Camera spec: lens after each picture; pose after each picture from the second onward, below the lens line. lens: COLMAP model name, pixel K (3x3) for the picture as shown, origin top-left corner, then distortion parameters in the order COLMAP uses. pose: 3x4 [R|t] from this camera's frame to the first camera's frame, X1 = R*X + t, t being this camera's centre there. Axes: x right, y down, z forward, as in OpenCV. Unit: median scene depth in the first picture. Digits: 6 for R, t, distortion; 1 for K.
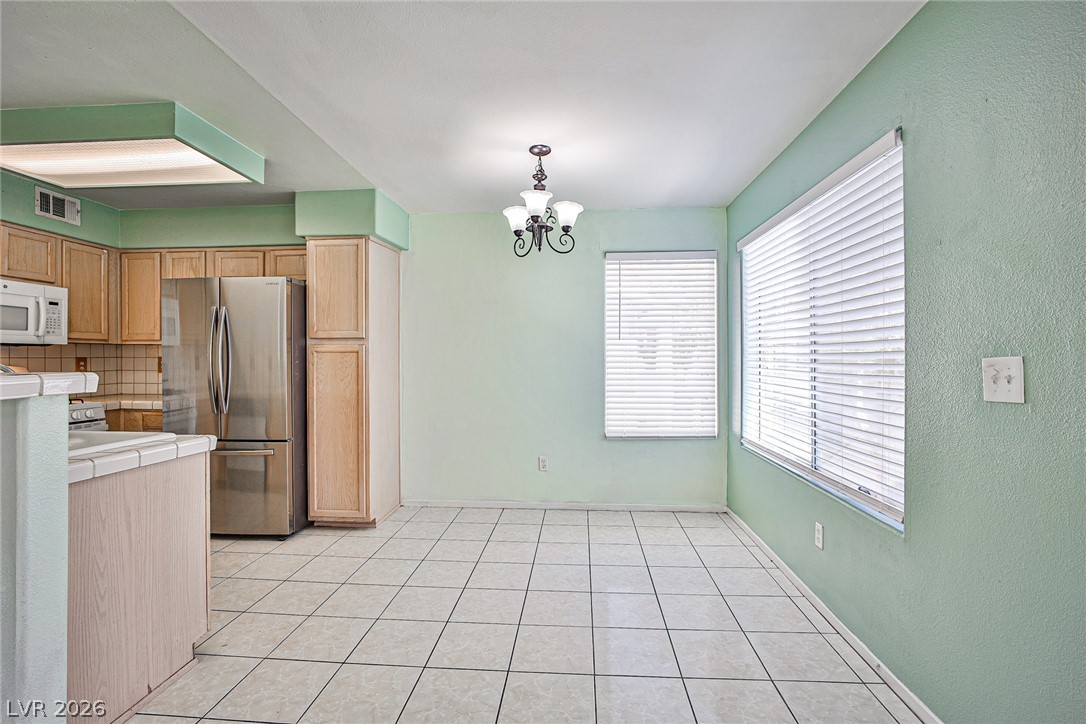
lens RADIAL K [[495.2, 0, 551.1], [0, 495.2, 360.8], [0, 0, 1]] dist [-0.019470, 0.006080]
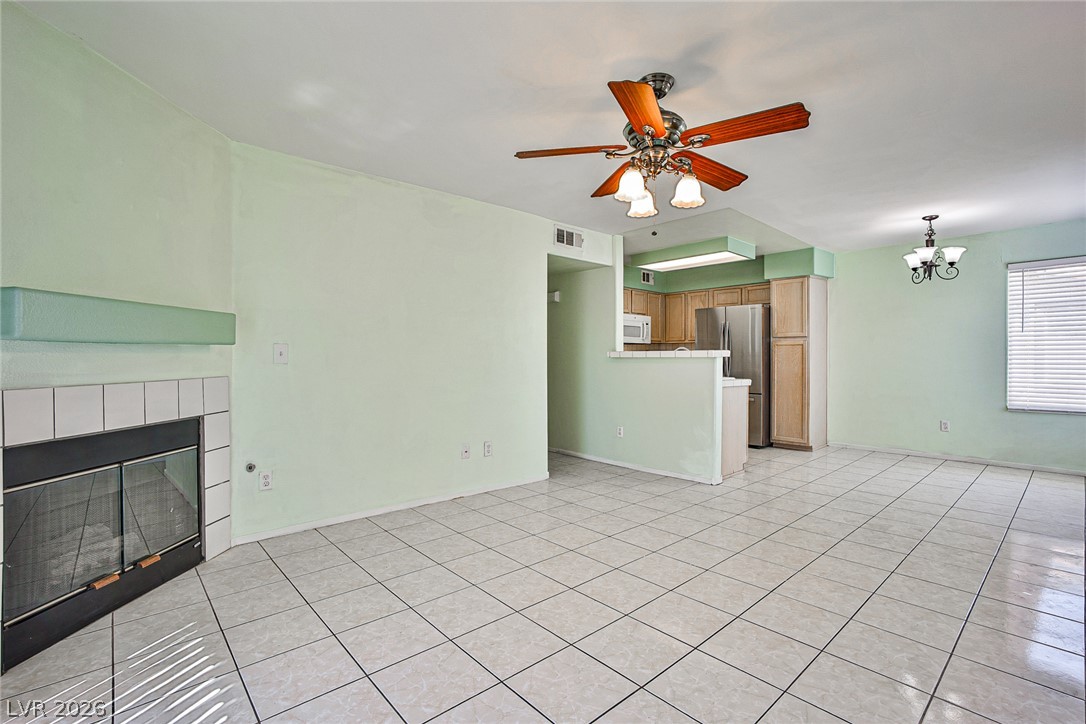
lens RADIAL K [[495.2, 0, 544.5], [0, 495.2, 359.4], [0, 0, 1]] dist [-0.019470, 0.006080]
pose [[0.714059, 0.003628, -0.700076, 0.159432], [-0.004215, 0.999991, 0.000882, 0.034376], [0.700073, 0.002321, 0.714068, -0.823369]]
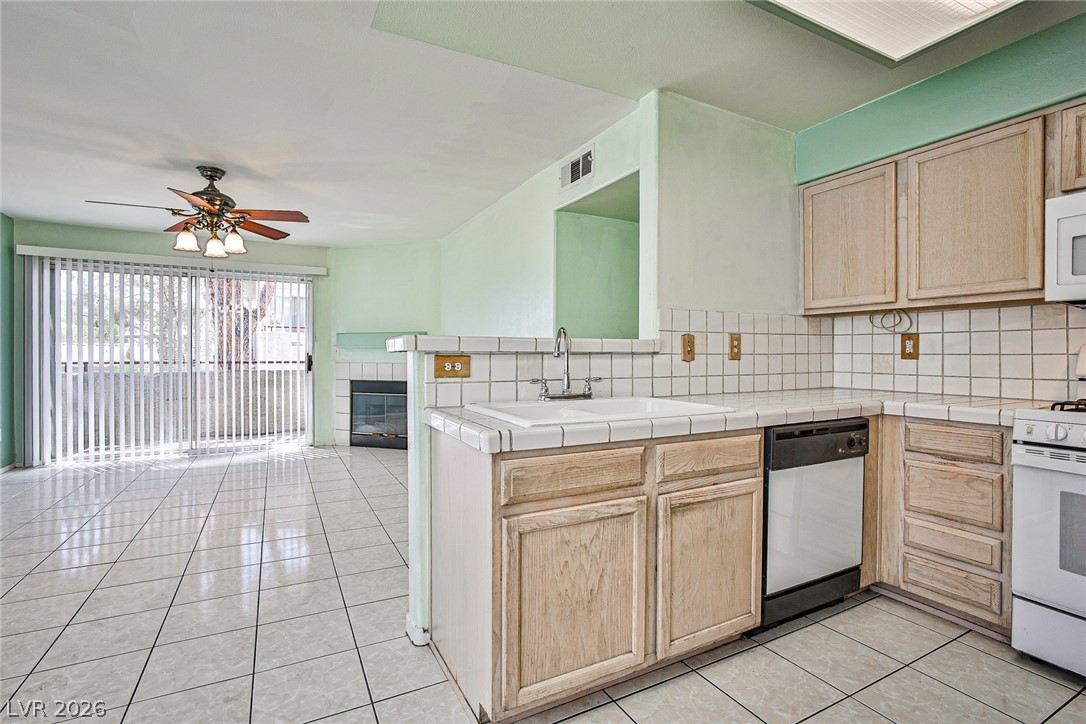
lens RADIAL K [[495.2, 0, 533.4], [0, 495.2, 359.4], [0, 0, 1]] dist [-0.019470, 0.006080]
pose [[-0.863583, 0.003521, -0.504195, -0.262239], [-0.006635, 0.999810, 0.018347, 0.021551], [0.504164, 0.019190, -0.863395, 0.958150]]
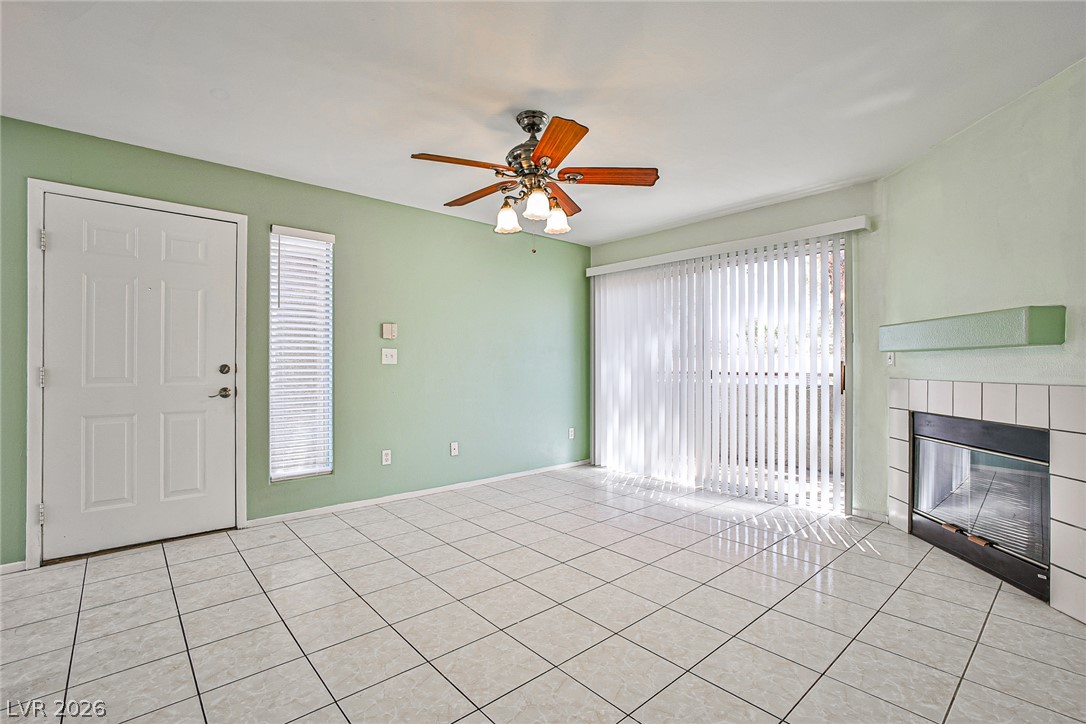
lens RADIAL K [[501.2, 0, 550.4], [0, 501.2, 362.8], [0, 0, 1]] dist [-0.023393, 0.007843]
pose [[-0.709864, 0.002831, 0.704333, -0.756455], [0.004850, 0.999988, 0.000868, 0.034018], [-0.704322, 0.004032, -0.709869, 0.281879]]
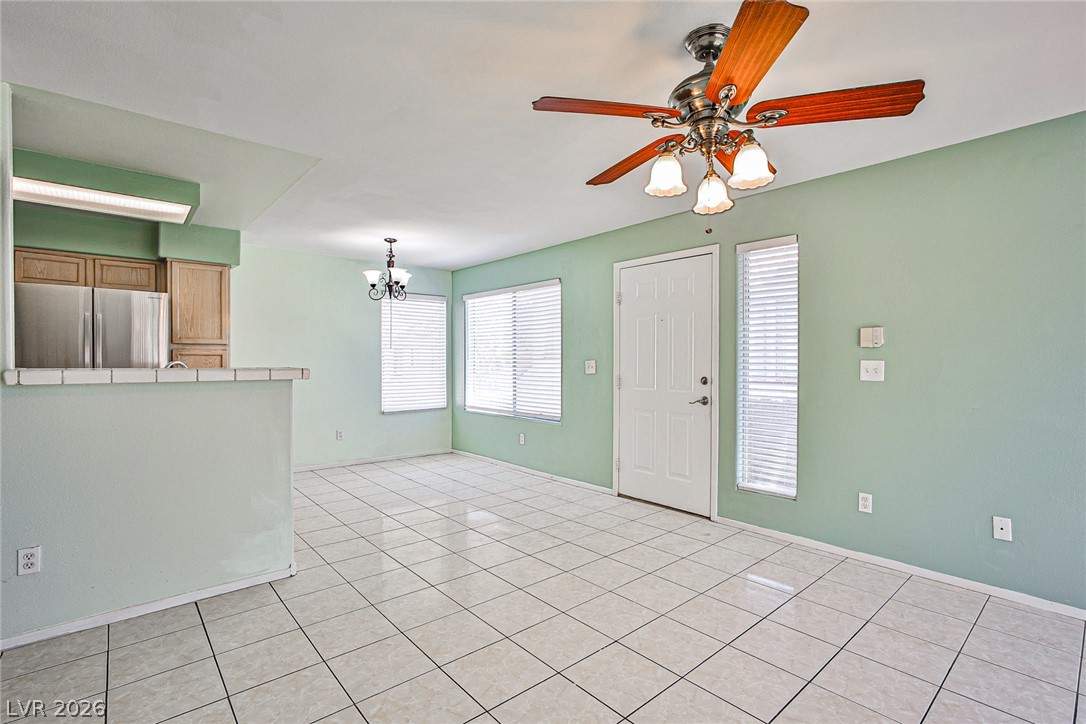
lens RADIAL K [[501.2, 0, 542.1], [0, 501.2, 366.0], [0, 0, 1]] dist [-0.023393, 0.007843]
pose [[0.713947, -0.004857, 0.700183, -0.695000], [0.001630, 0.999985, 0.005275, 0.004065], [-0.700198, -0.002625, 0.713944, -0.495131]]
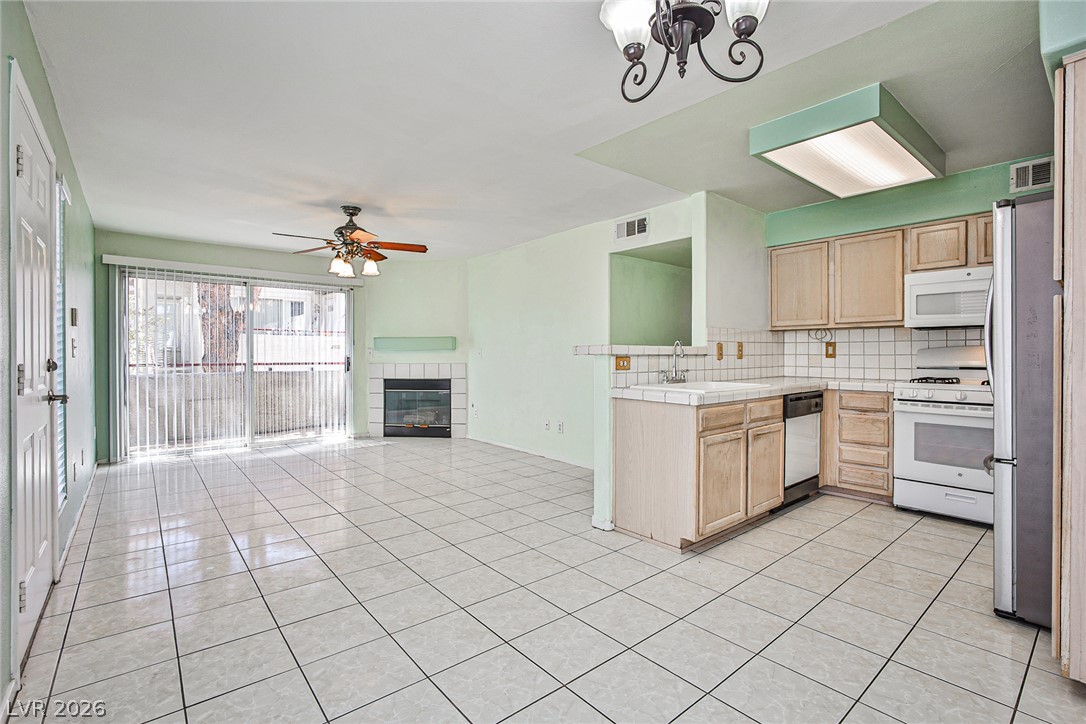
lens RADIAL K [[501.2, 0, 545.2], [0, 501.2, 359.5], [0, 0, 1]] dist [-0.023393, 0.007843]
pose [[-0.719641, 0.007289, -0.694308, 0.323545], [-0.005311, 0.999858, 0.016002, 0.018709], [0.694326, 0.015204, -0.719500, 1.011348]]
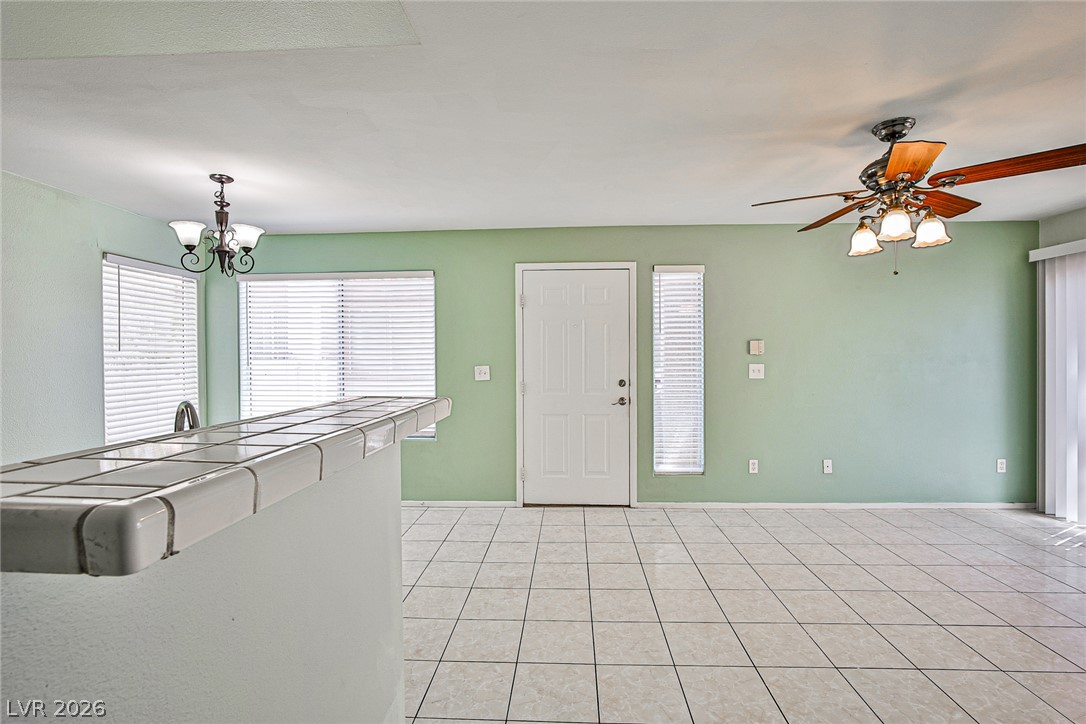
lens RADIAL K [[495.2, 0, 545.0], [0, 495.2, 361.3], [0, 0, 1]] dist [-0.019470, 0.006080]
pose [[-0.012819, -0.010754, 0.999860, -0.876059], [0.012932, 0.999857, 0.010920, -0.026583], [-0.999834, 0.013070, -0.012678, 0.253669]]
